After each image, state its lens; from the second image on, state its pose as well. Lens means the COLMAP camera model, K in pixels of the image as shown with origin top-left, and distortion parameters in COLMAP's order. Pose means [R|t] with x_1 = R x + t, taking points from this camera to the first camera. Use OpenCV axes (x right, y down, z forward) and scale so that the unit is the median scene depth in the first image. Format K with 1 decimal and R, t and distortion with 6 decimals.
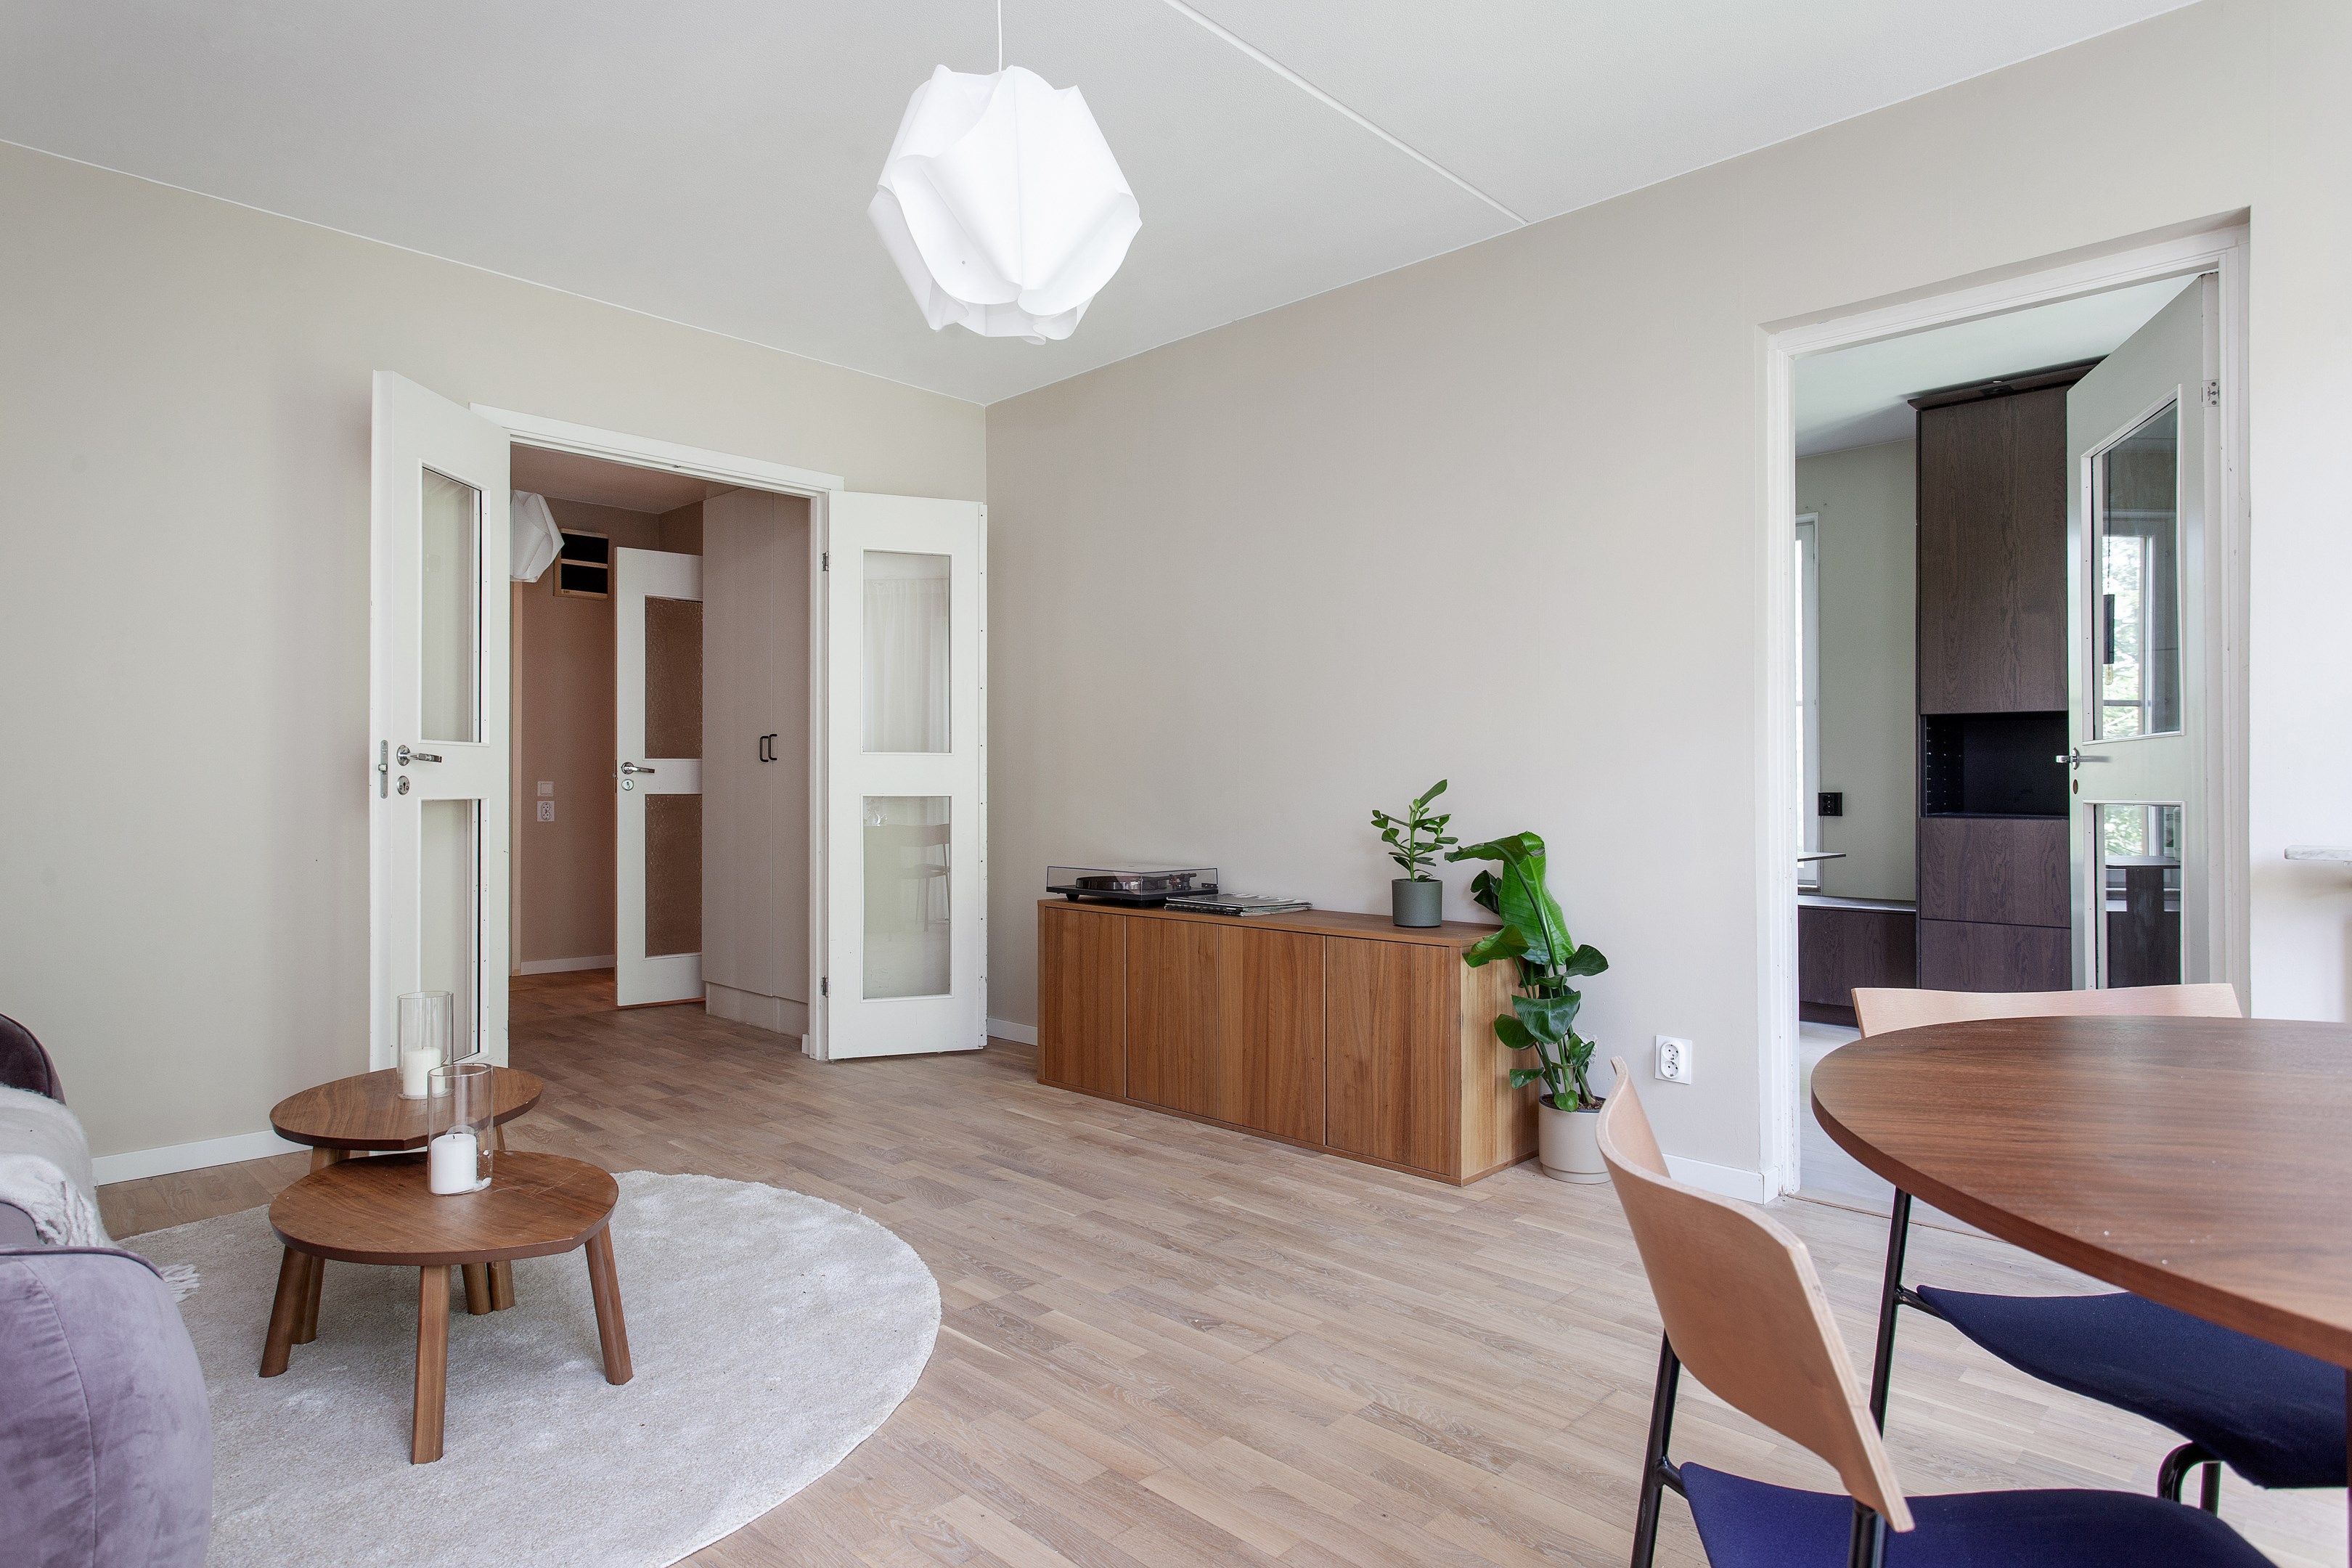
lens RADIAL K [[1257.0, 0, 1256.1], [0, 1257.0, 776.7], [0, 0, 1]] dist [0.011098, 0.000895]
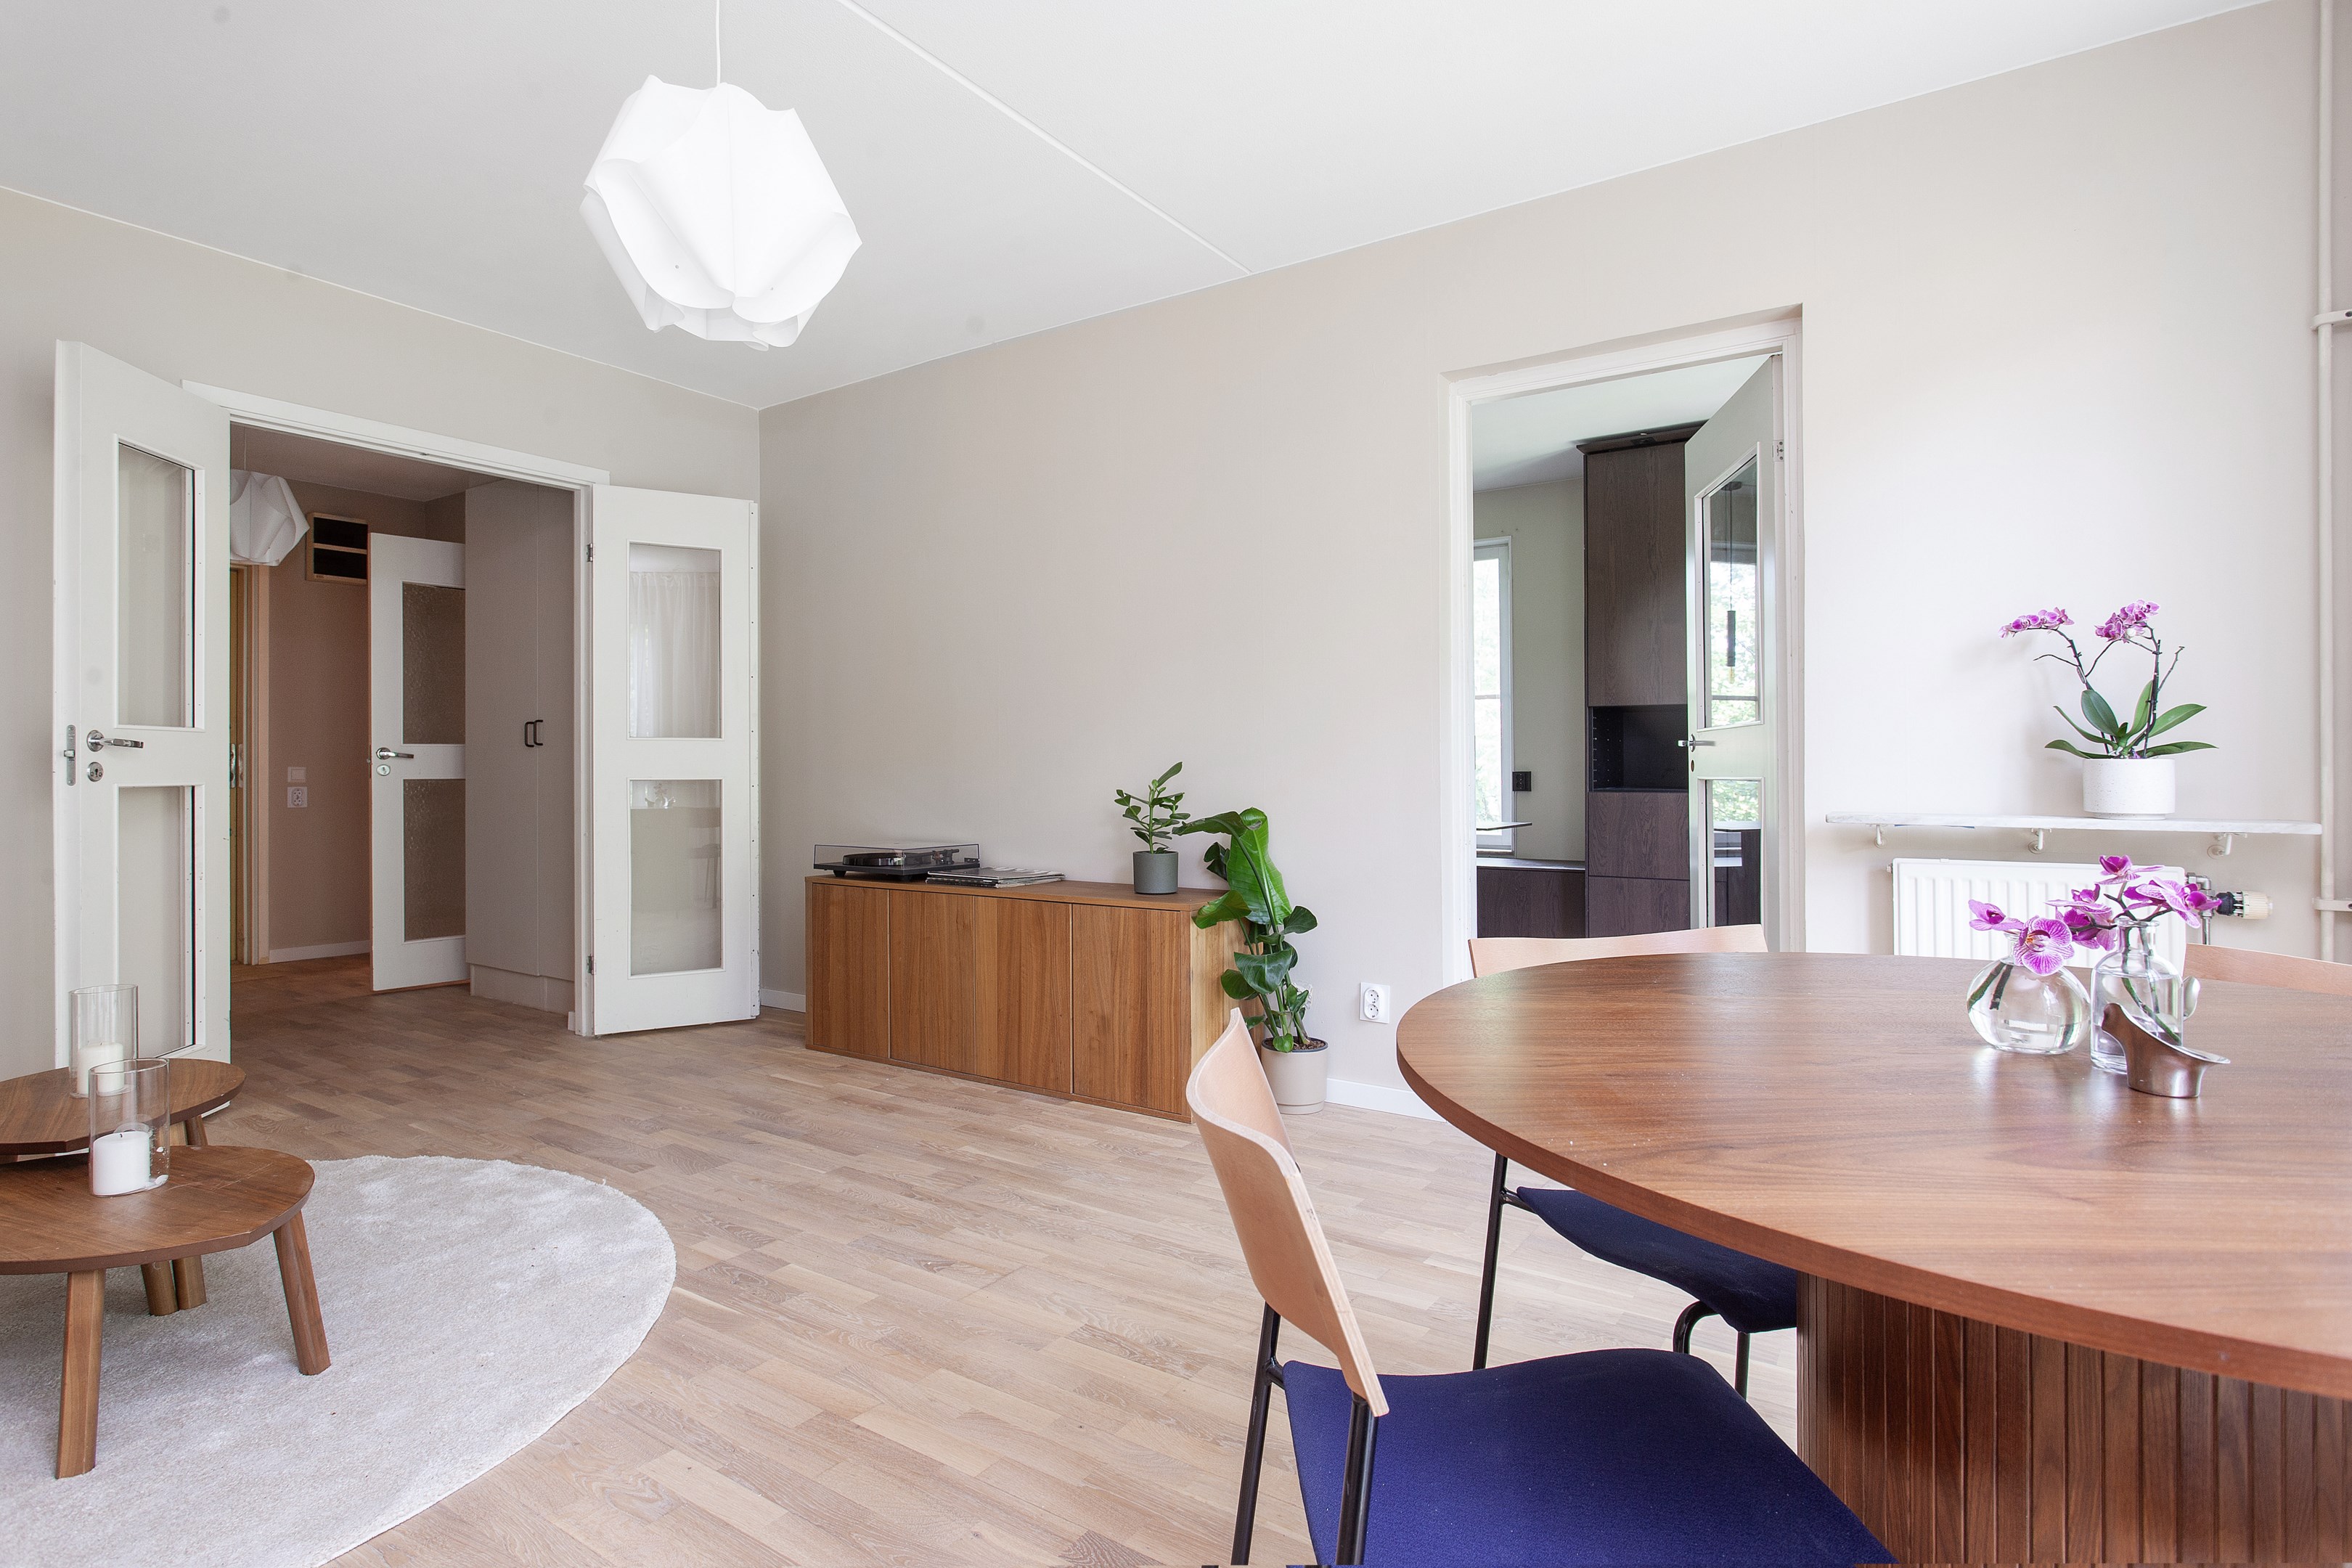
lens RADIAL K [[1119.8, 0, 1253.2], [0, 1119.8, 761.7], [0, 0, 1]] dist [-0.004574, 0.002259]
pose [[0.984473, -0.003561, 0.175502, 0.046034], [0.003236, 0.999992, 0.002136, 0.000089], [-0.175508, -0.001535, 0.984477, 0.004842]]
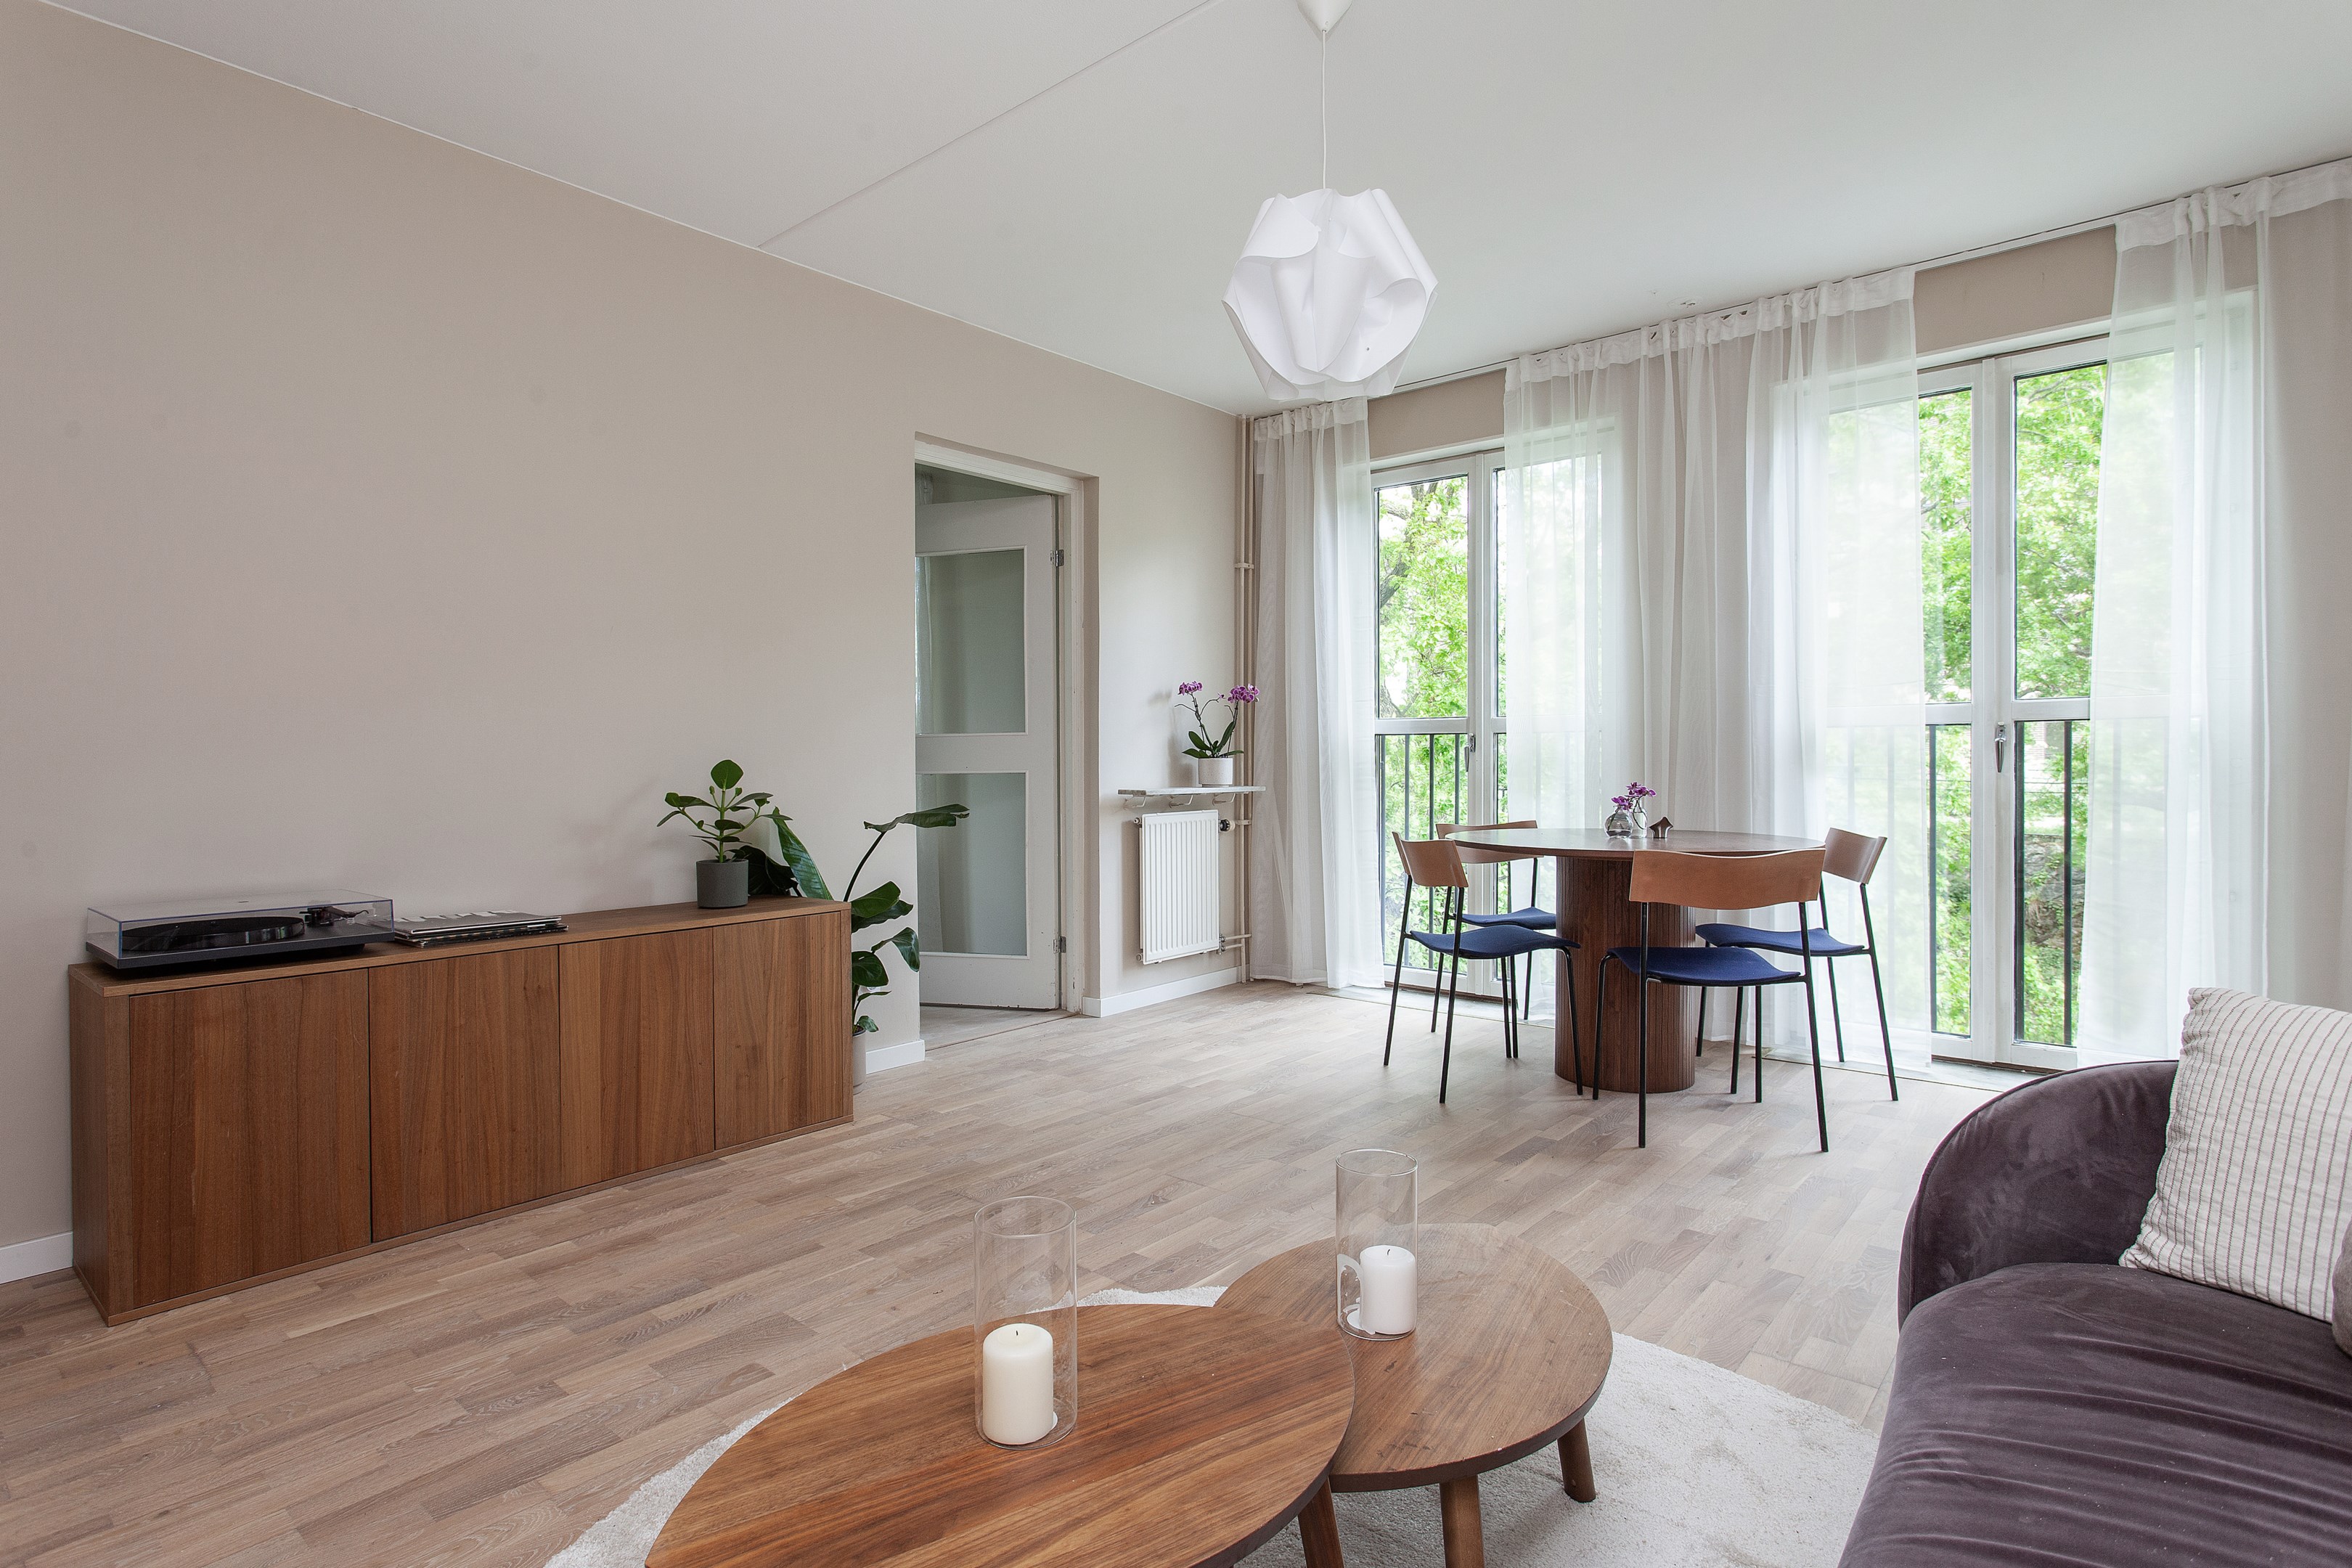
lens RADIAL K [[1084.1, 0, 1146.2], [0, 1084.1, 774.7], [0, 0, 1]] dist [-0.008502, 0.000385]
pose [[0.041293, -0.015440, 0.999028, -0.842097], [0.000168, 0.999881, 0.015446, 0.001266], [-0.999147, -0.000470, 0.041290, 0.744742]]
